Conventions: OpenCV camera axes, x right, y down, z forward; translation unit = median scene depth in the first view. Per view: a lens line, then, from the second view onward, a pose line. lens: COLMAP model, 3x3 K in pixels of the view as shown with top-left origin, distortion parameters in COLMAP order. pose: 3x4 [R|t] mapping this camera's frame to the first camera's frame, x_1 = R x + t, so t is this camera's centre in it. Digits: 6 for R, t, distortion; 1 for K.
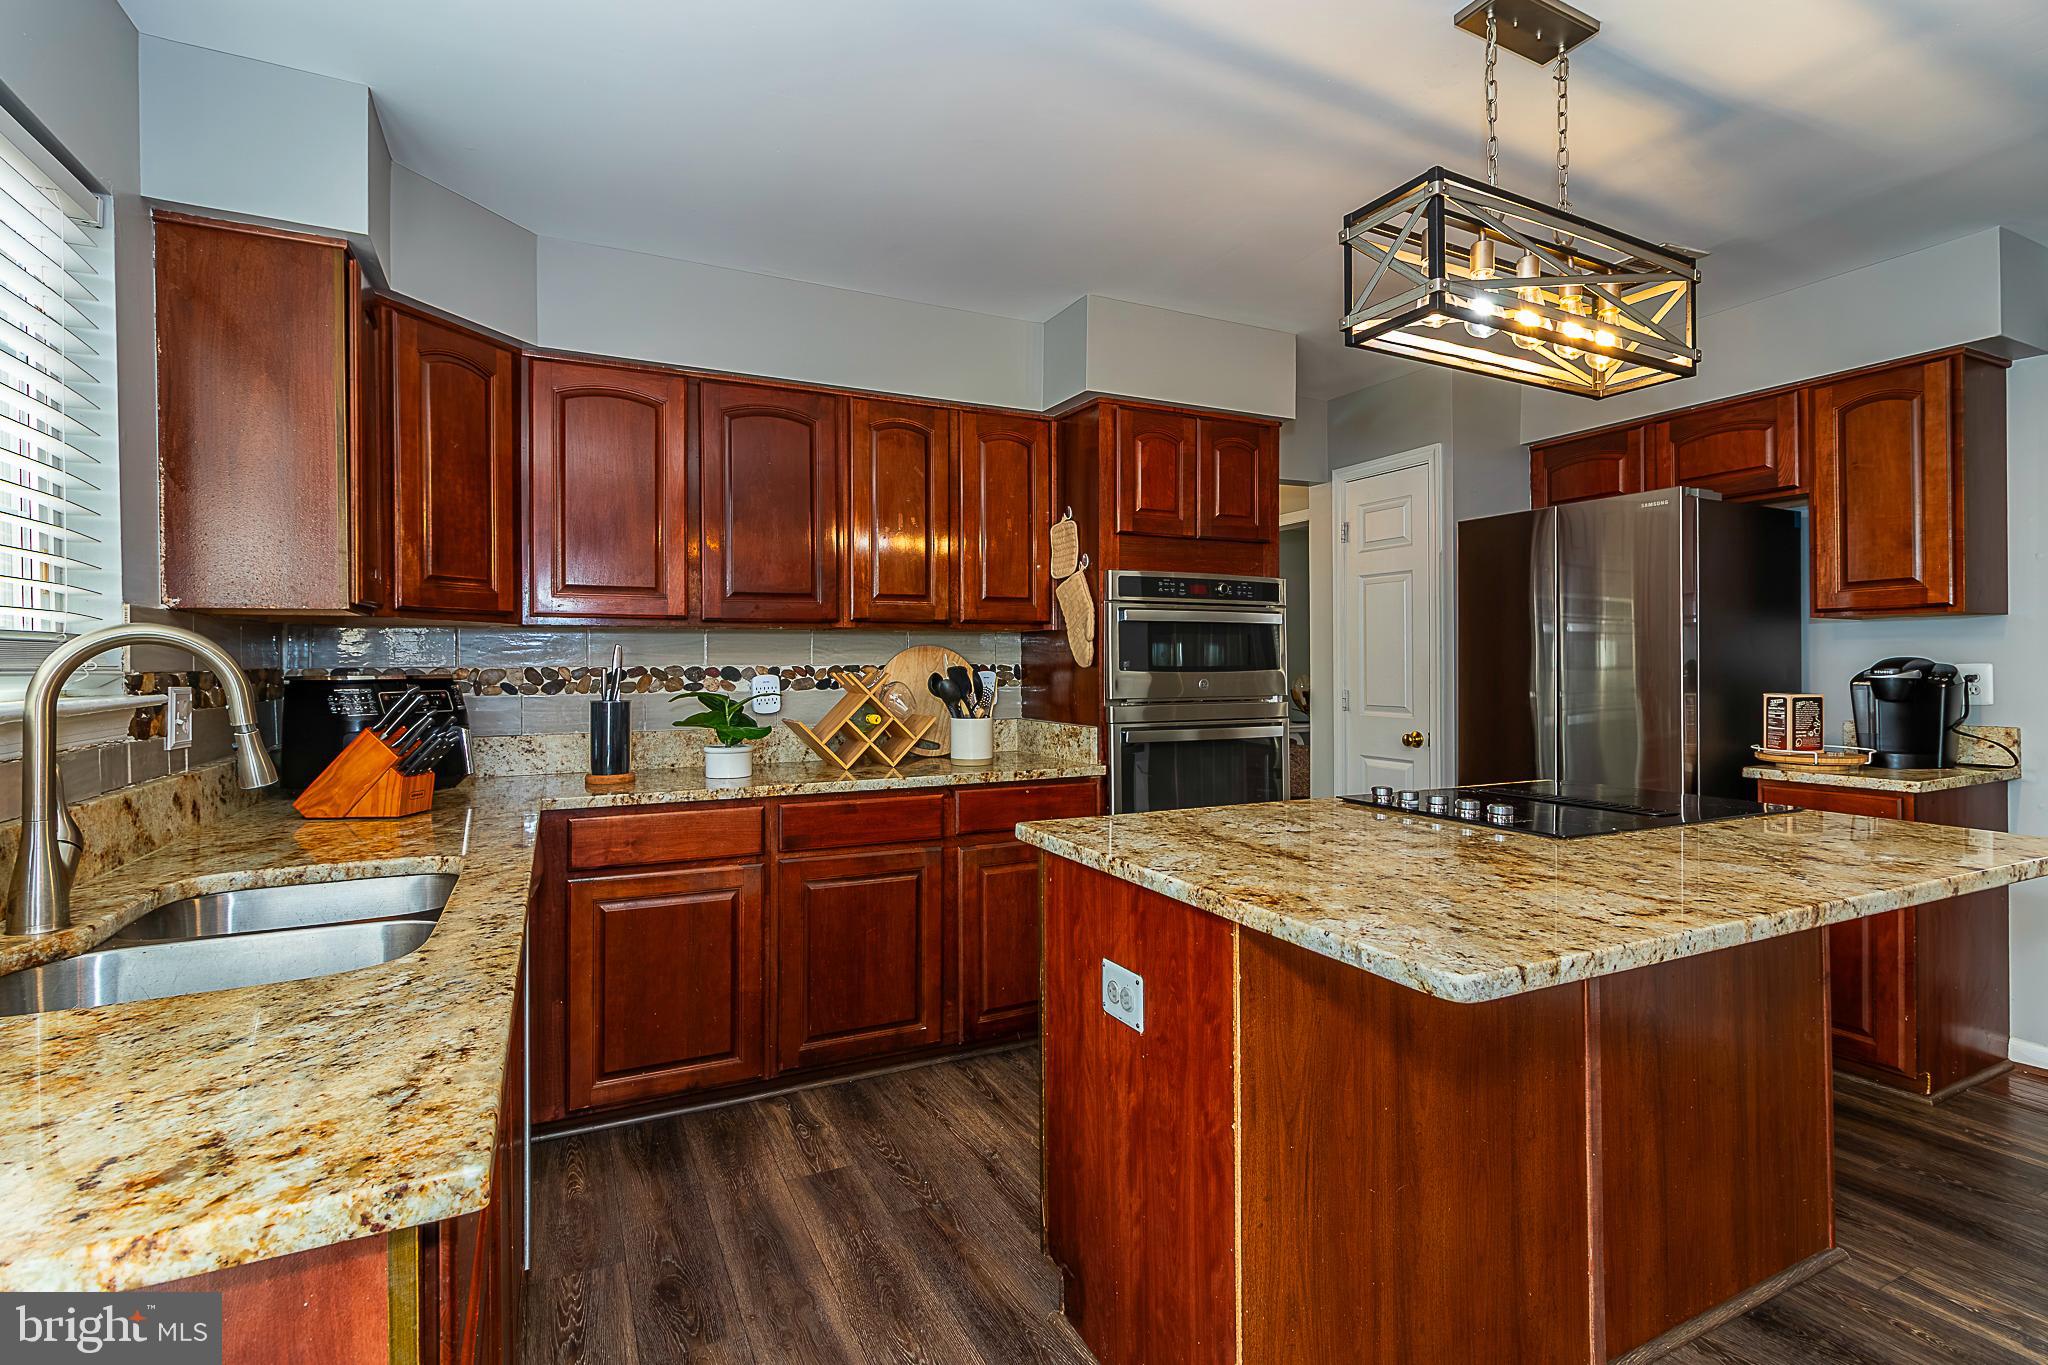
lens RADIAL K [[974.3, 0, 1043.0], [0, 974.3, 657.7], [0, 0, 1]] dist [-0.001937, -0.000142]
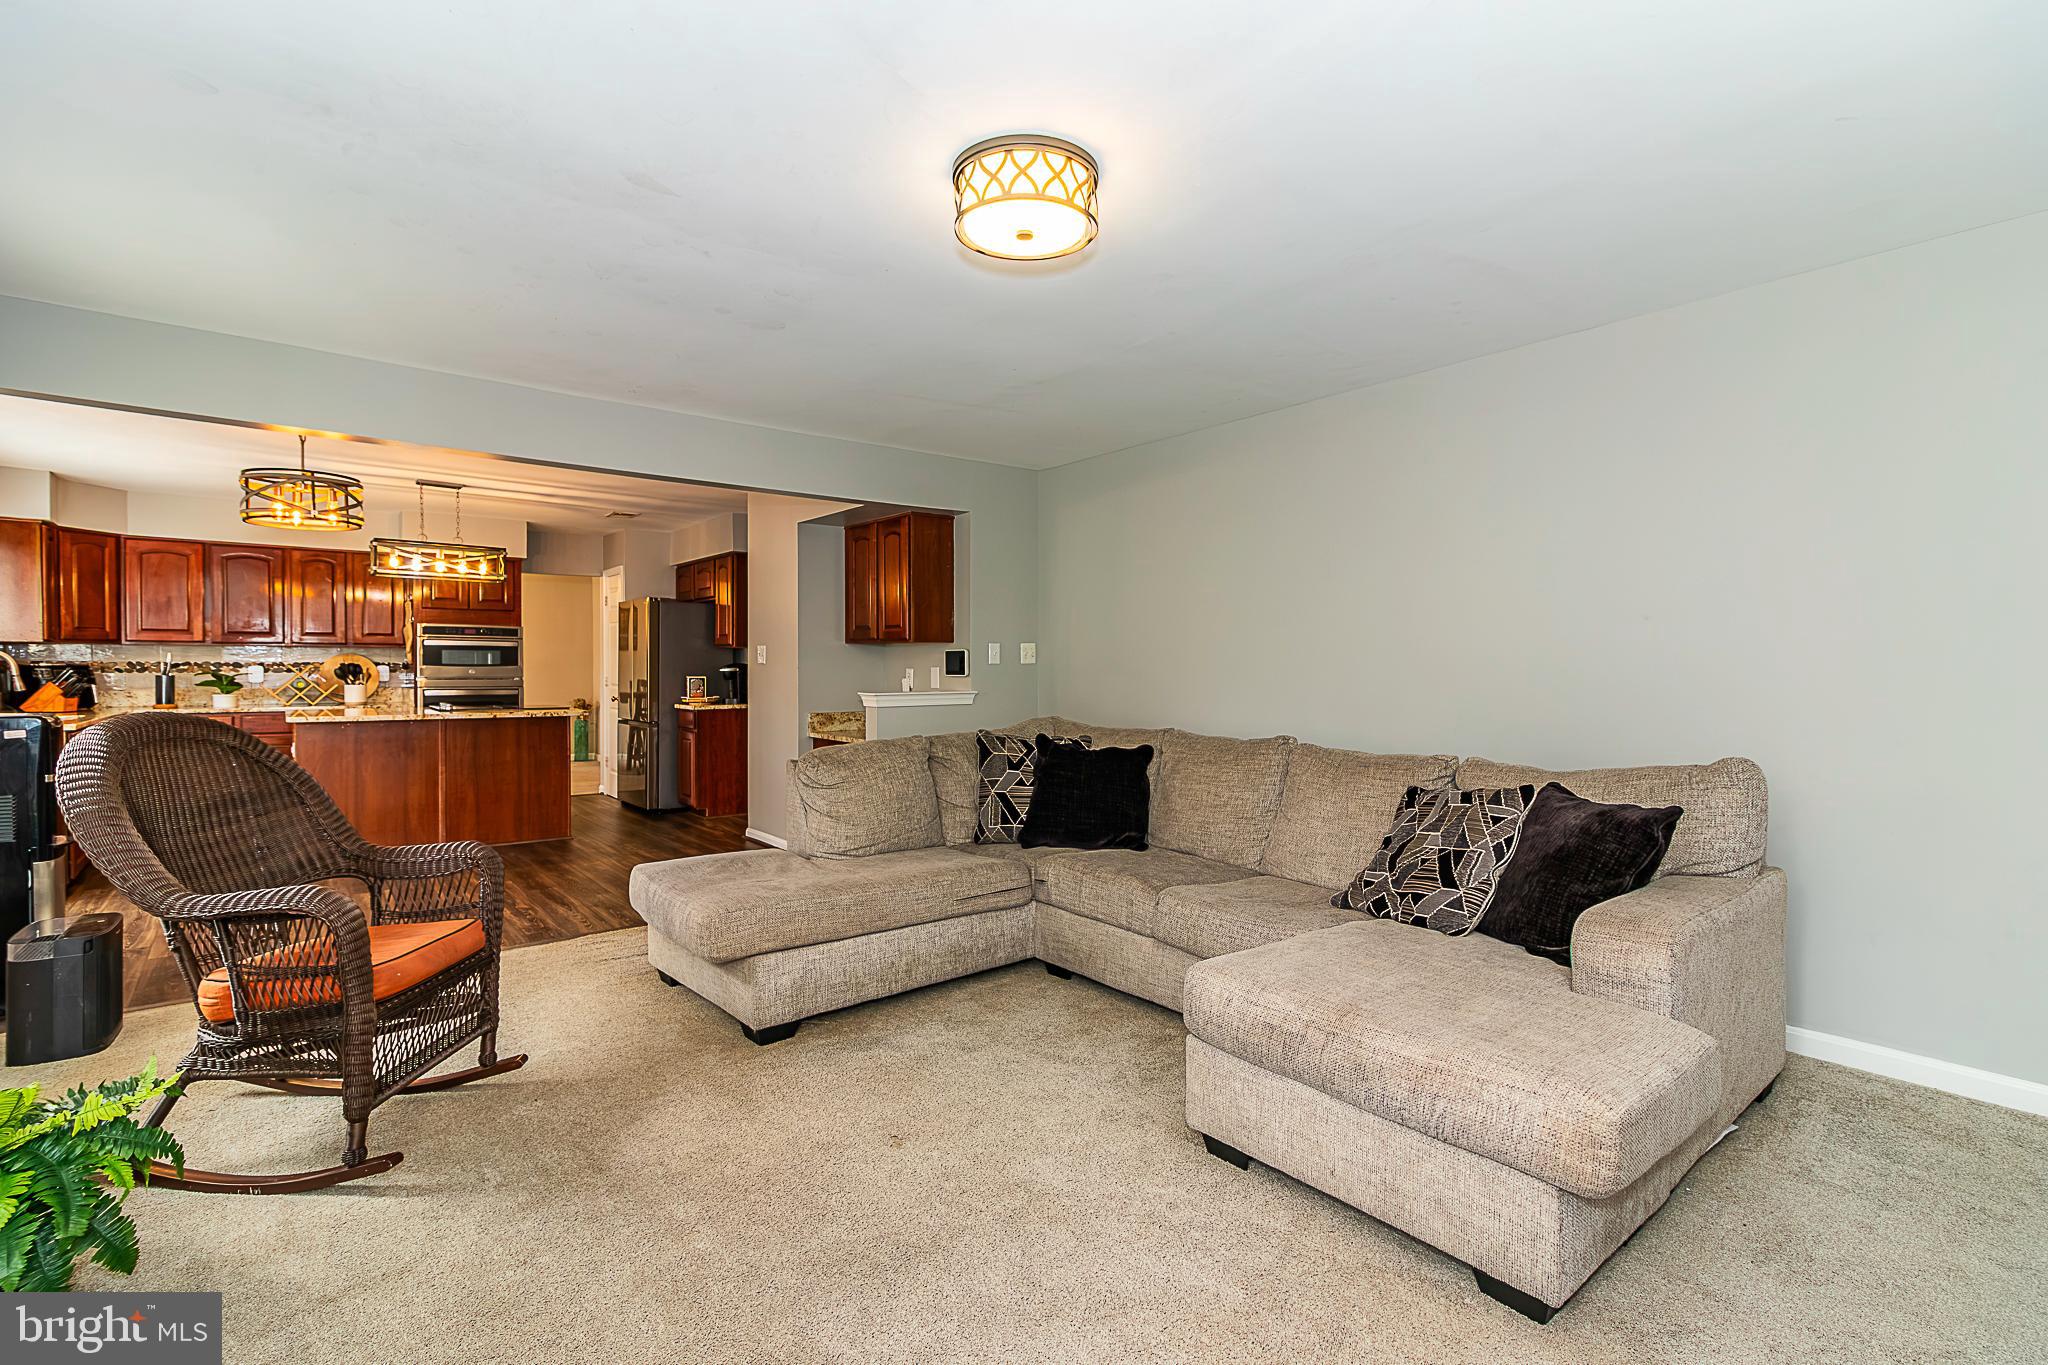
lens RADIAL K [[948.7, 0, 1022.1], [0, 948.7, 676.5], [0, 0, 1]] dist [0.002695, 0.001335]
pose [[0.978580, 0.007604, 0.205728, 1.130896], [-0.010630, 0.999851, 0.013607, -0.007837], [-0.205594, -0.015503, 0.978515, -1.725012]]
